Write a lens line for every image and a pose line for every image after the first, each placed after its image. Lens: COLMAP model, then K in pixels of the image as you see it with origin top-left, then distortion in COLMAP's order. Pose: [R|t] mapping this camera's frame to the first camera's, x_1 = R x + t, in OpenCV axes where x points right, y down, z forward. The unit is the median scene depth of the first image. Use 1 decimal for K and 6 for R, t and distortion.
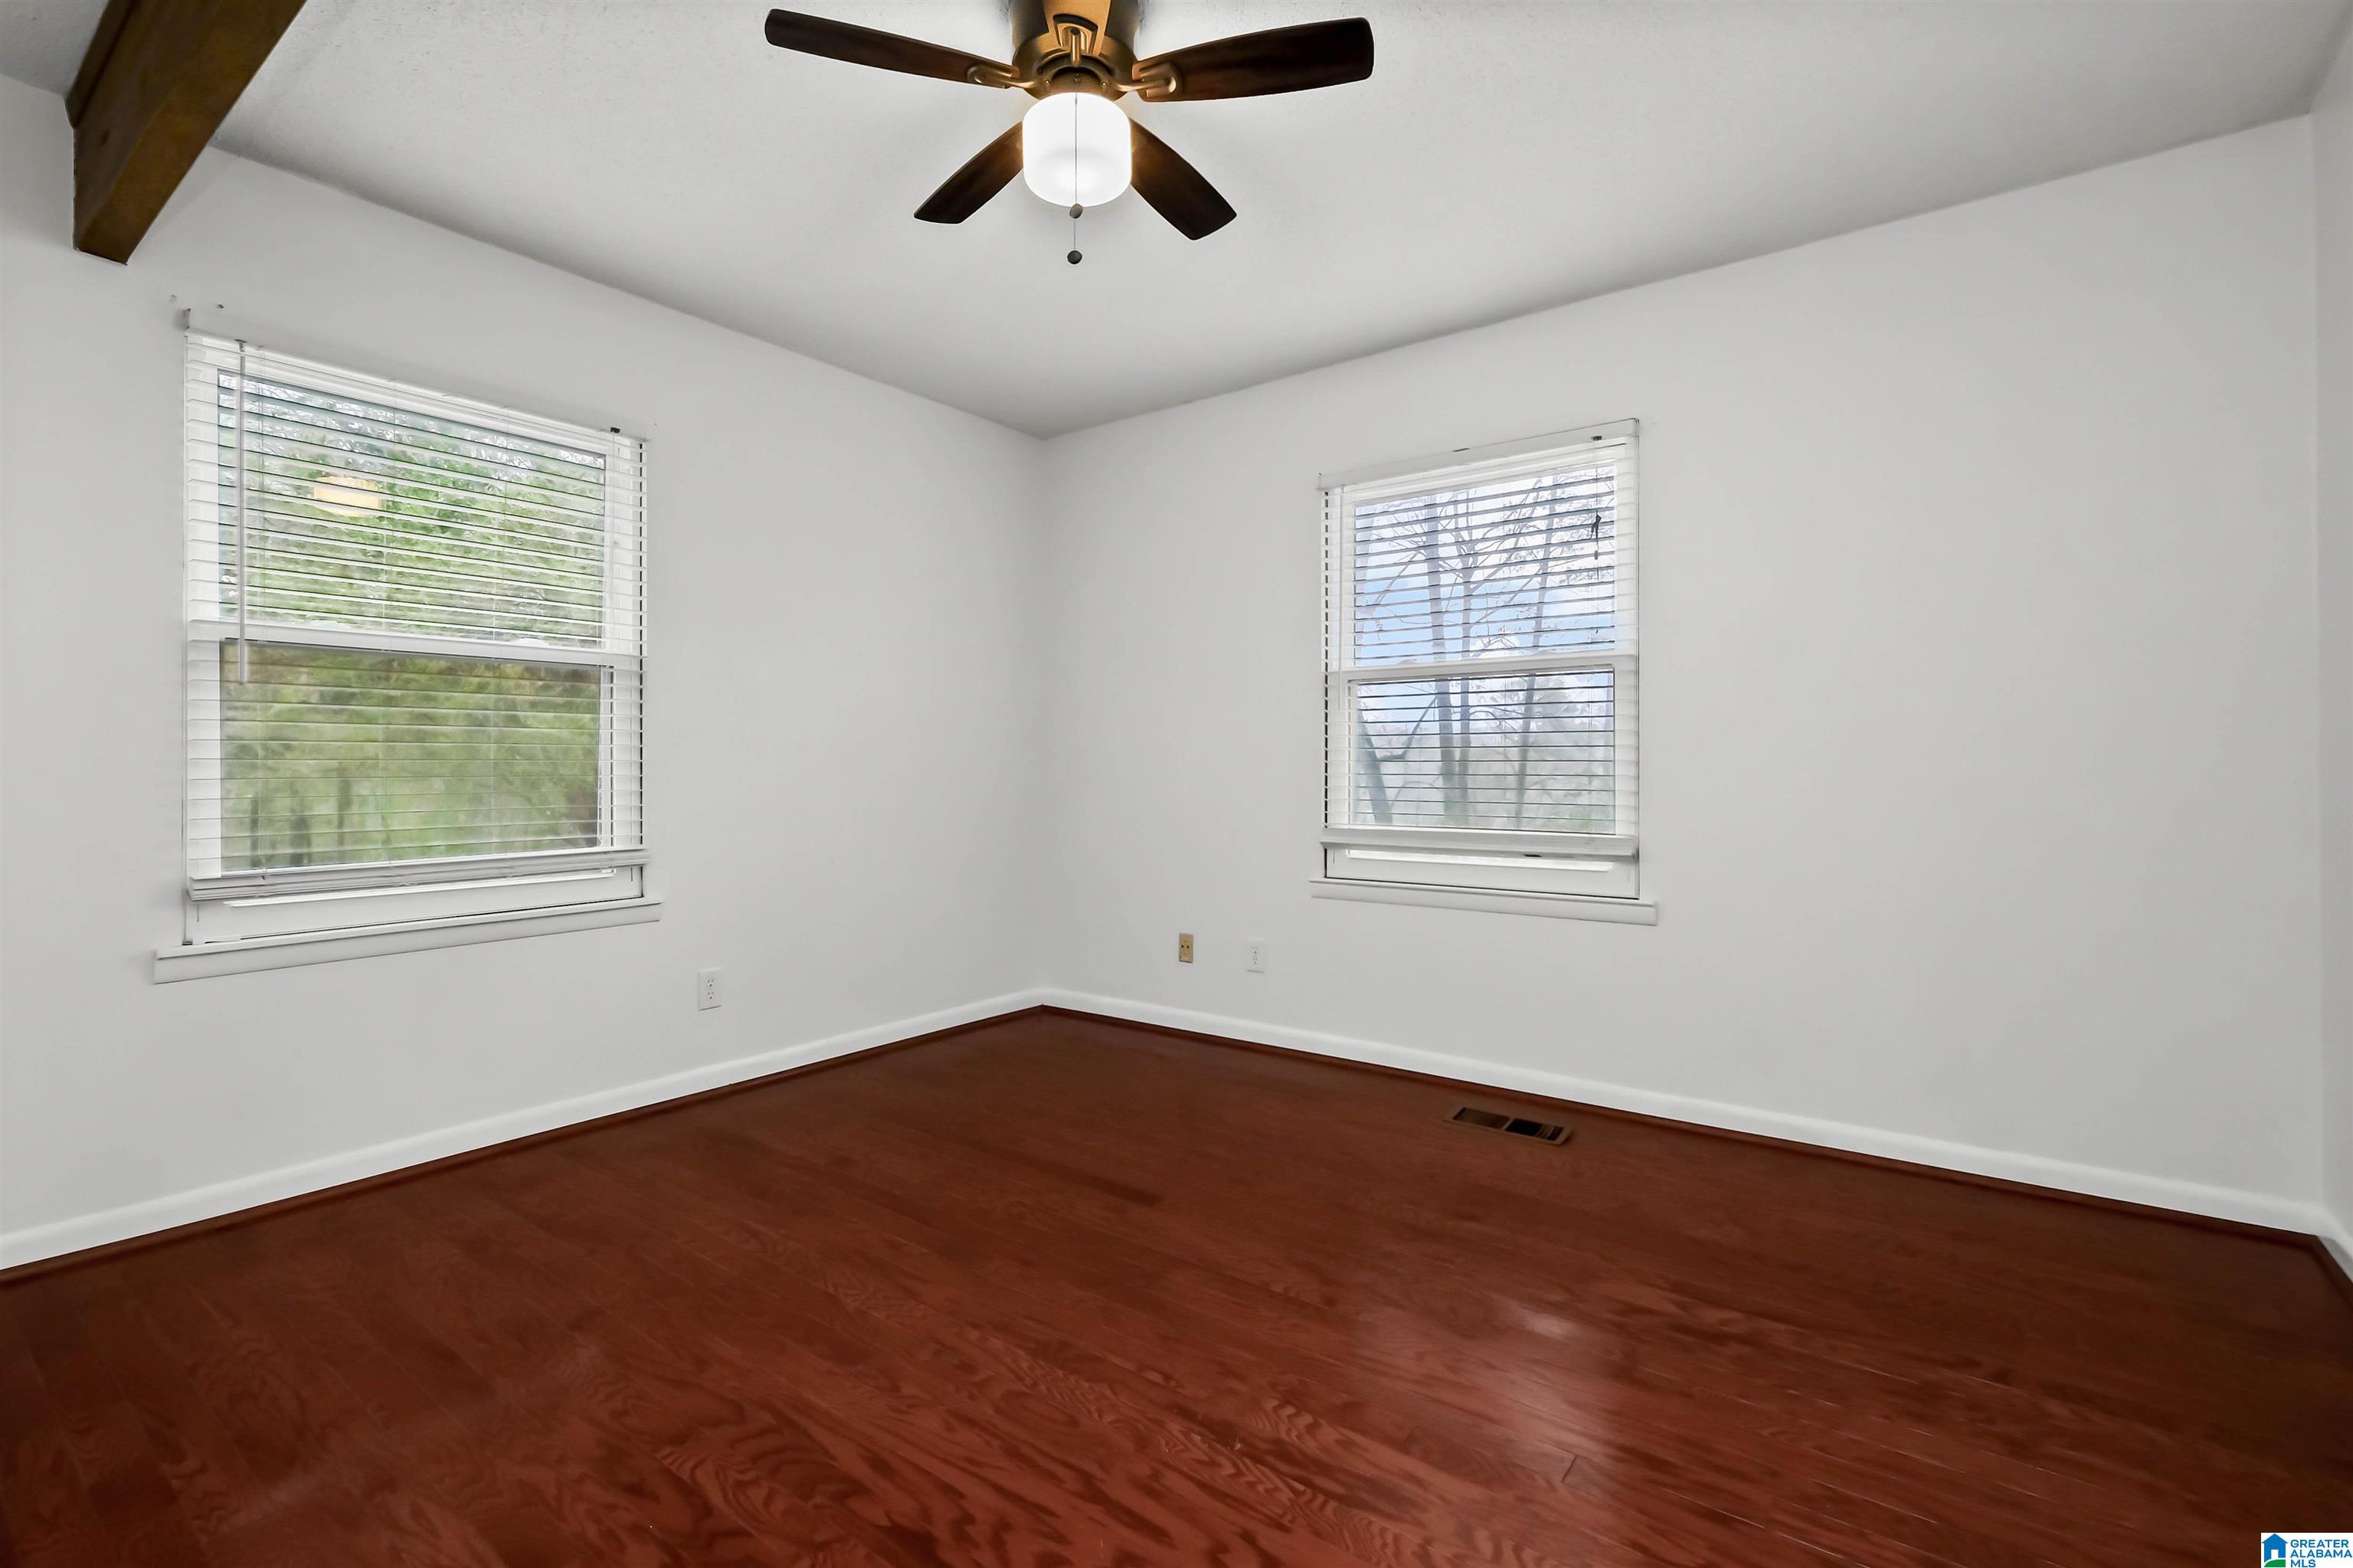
lens RADIAL K [[1044.5, 0, 1177.4], [0, 1044.5, 791.5], [0, 0, 1]] dist [0.001013, 0.000096]
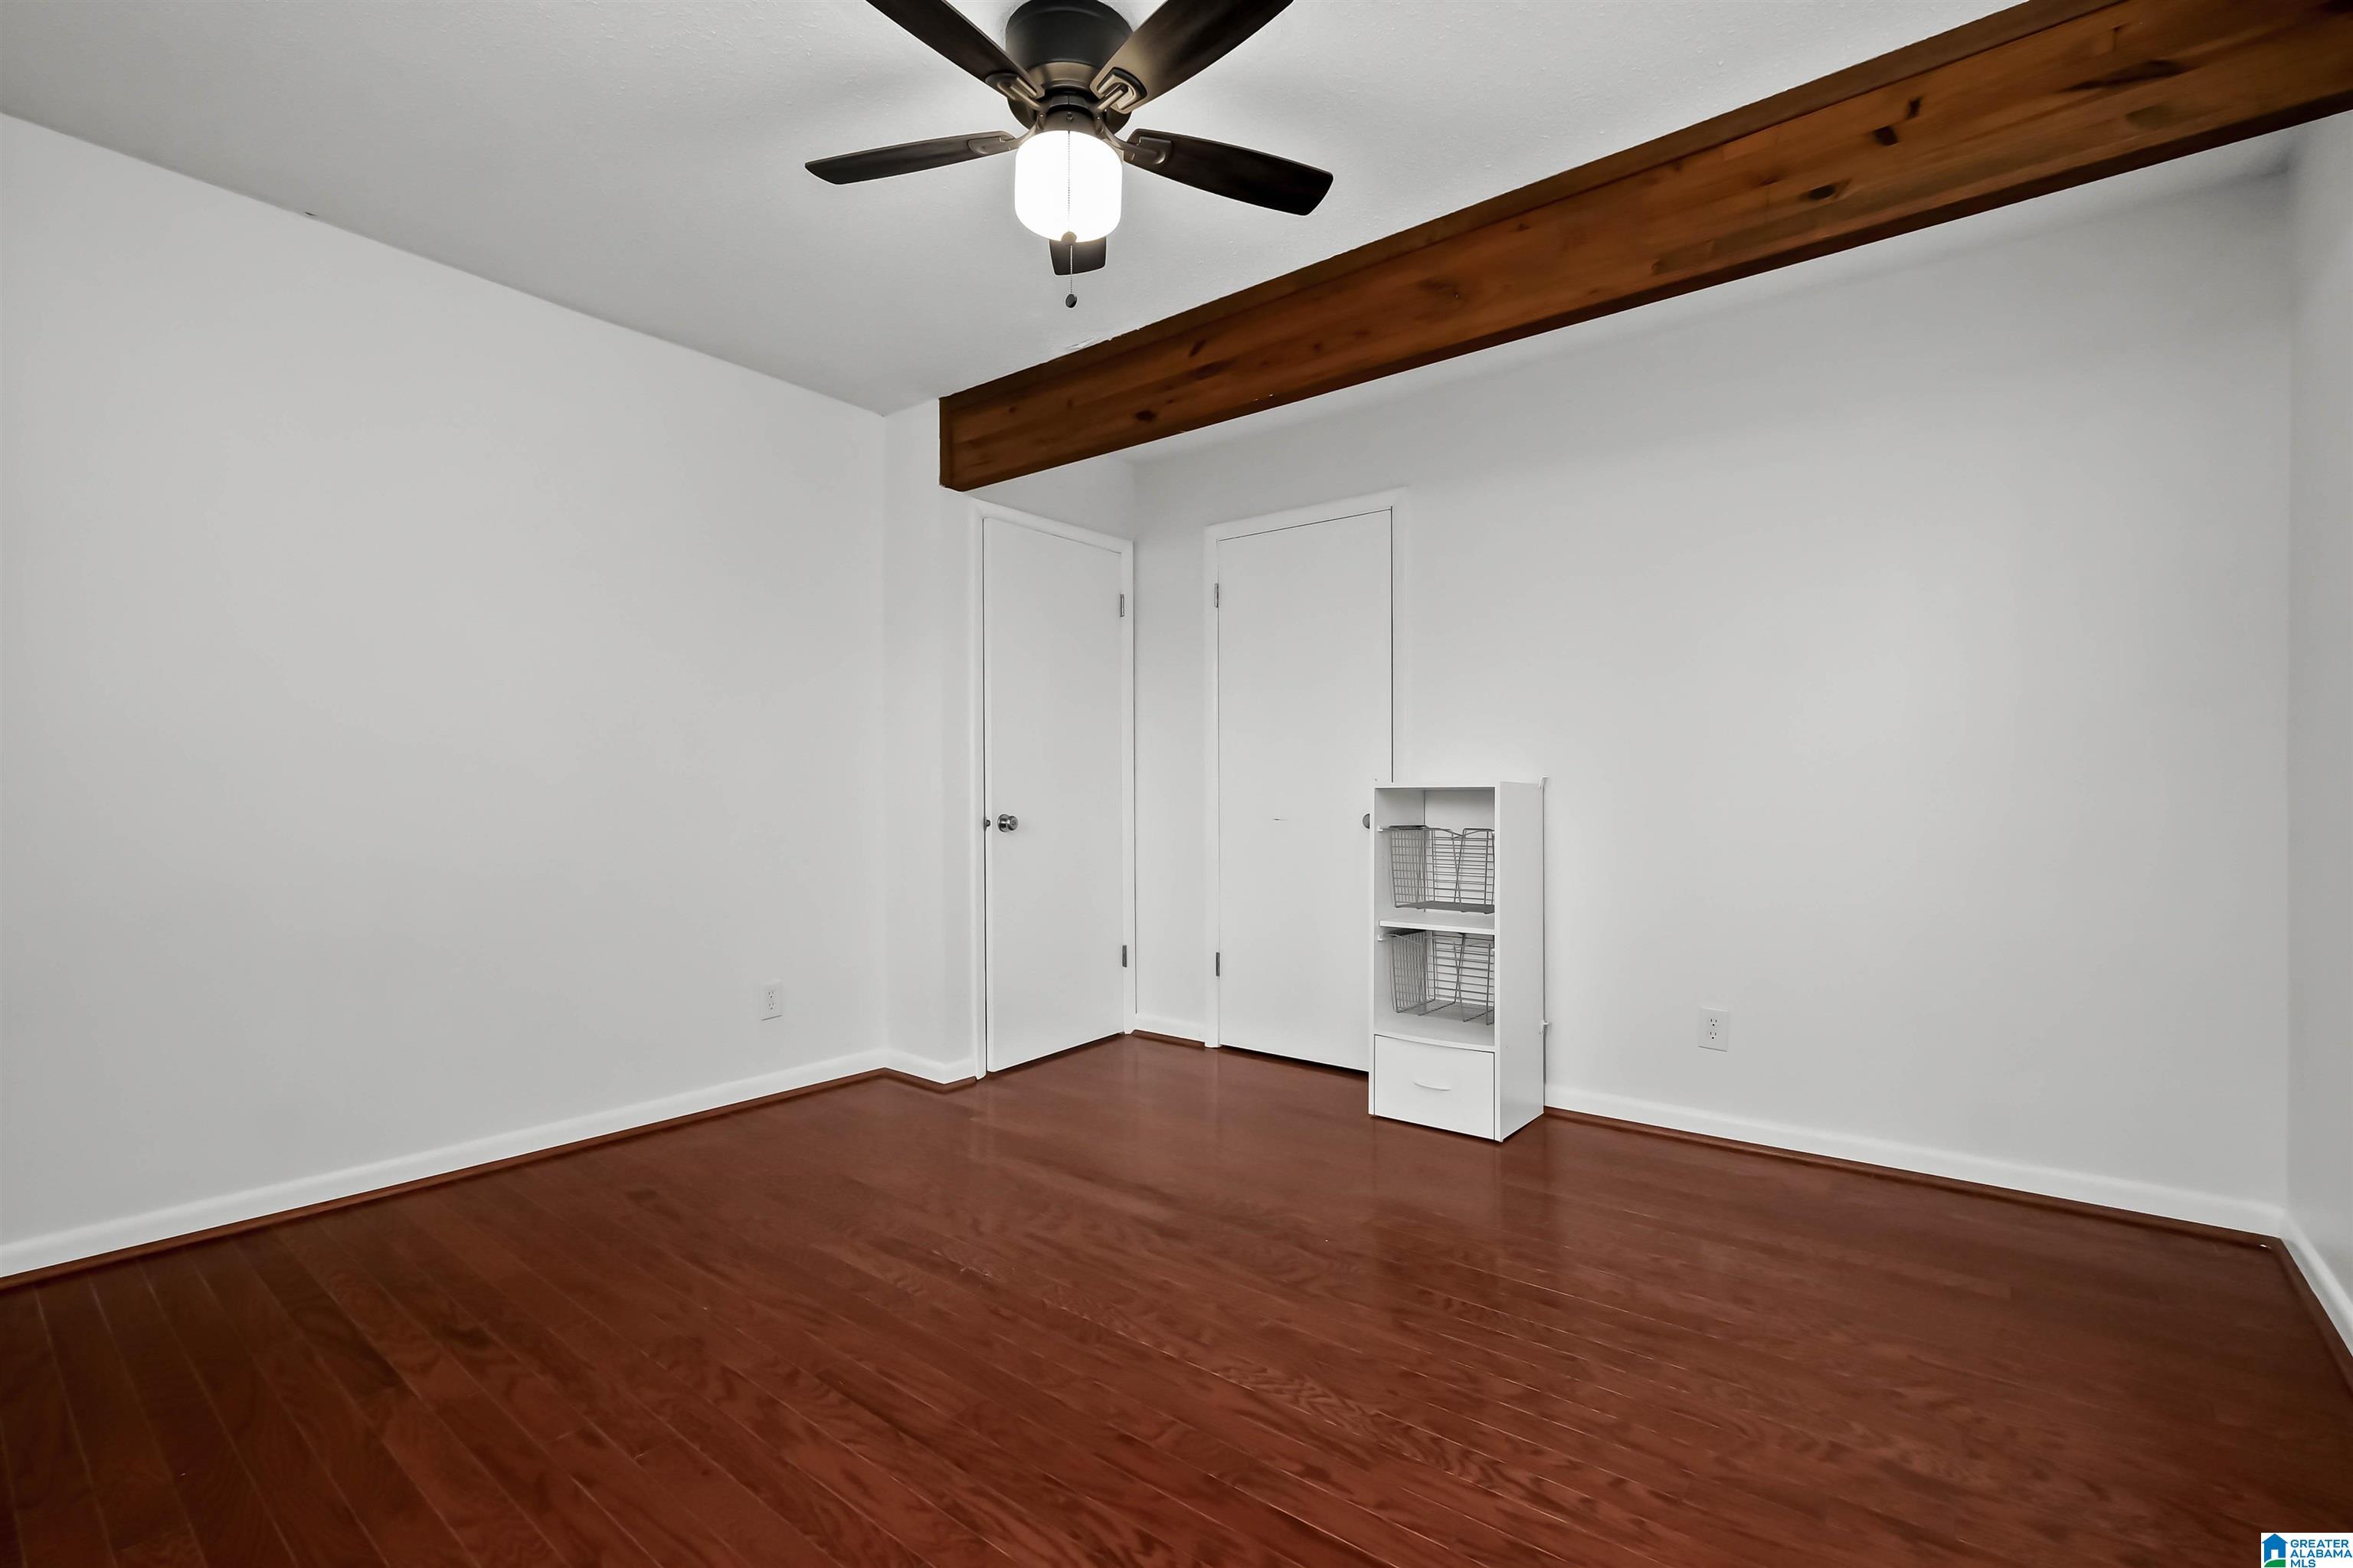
lens RADIAL K [[1044.5, 0, 1177.4], [0, 1044.5, 791.5], [0, 0, 1]] dist [0.001013, 0.000096]
pose [[-0.999434, 0.001613, 0.033615, -0.243580], [0.002613, 0.999555, 0.029726, -0.057050], [-0.033552, 0.029797, -0.998993, 2.051152]]
